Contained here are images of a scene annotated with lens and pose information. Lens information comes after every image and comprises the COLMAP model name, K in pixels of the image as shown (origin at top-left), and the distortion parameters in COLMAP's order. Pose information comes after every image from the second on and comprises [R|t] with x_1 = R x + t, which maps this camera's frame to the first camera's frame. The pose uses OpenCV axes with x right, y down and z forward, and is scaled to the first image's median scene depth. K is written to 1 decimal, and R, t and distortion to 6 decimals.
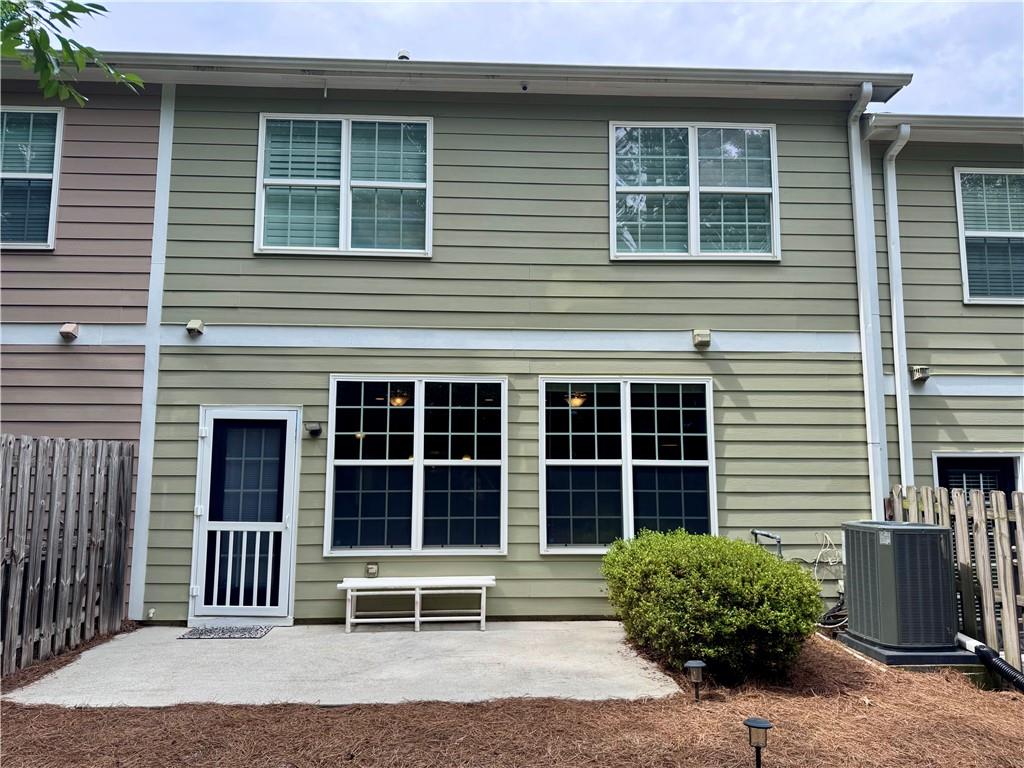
lens RADIAL K [[711.3, 0, 515.9], [0, 711.3, 392.3], [0, 0, 1]] dist [0.023692, -0.027546]
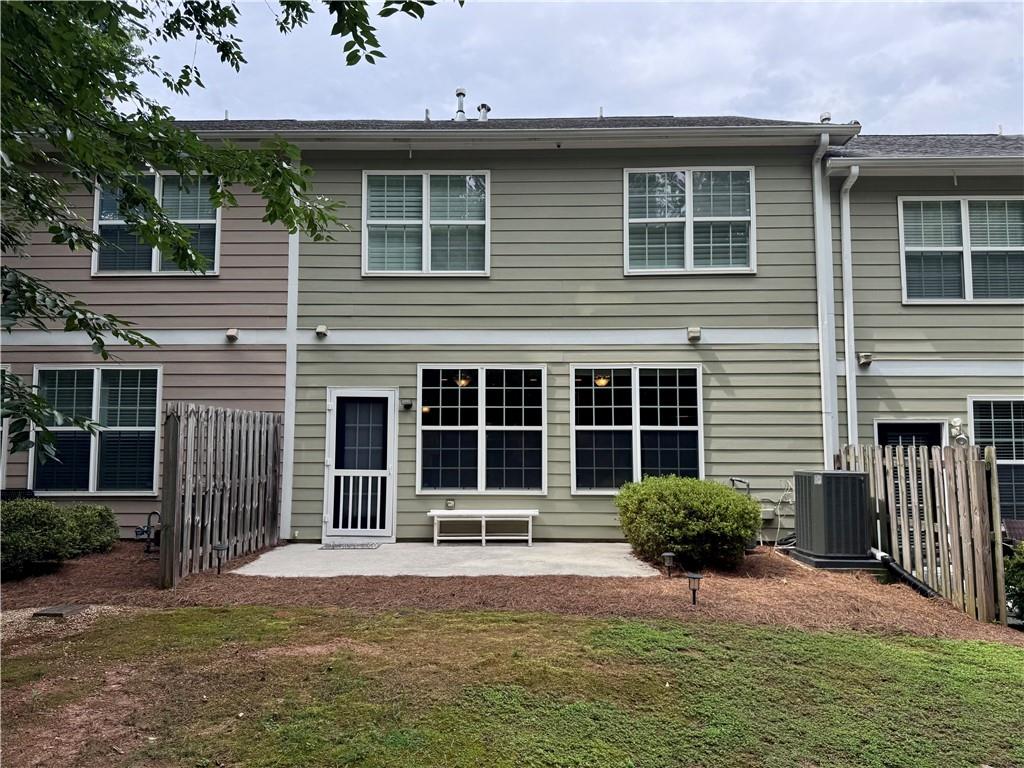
lens RADIAL K [[711.3, 0, 512.7], [0, 711.3, 393.0], [0, 0, 1]] dist [0.023692, -0.027546]
pose [[0.997679, -0.005535, -0.067869, 0.014827], [0.007852, 0.999394, 0.033920, -0.014157], [0.067640, -0.034374, 0.997117, -0.353763]]
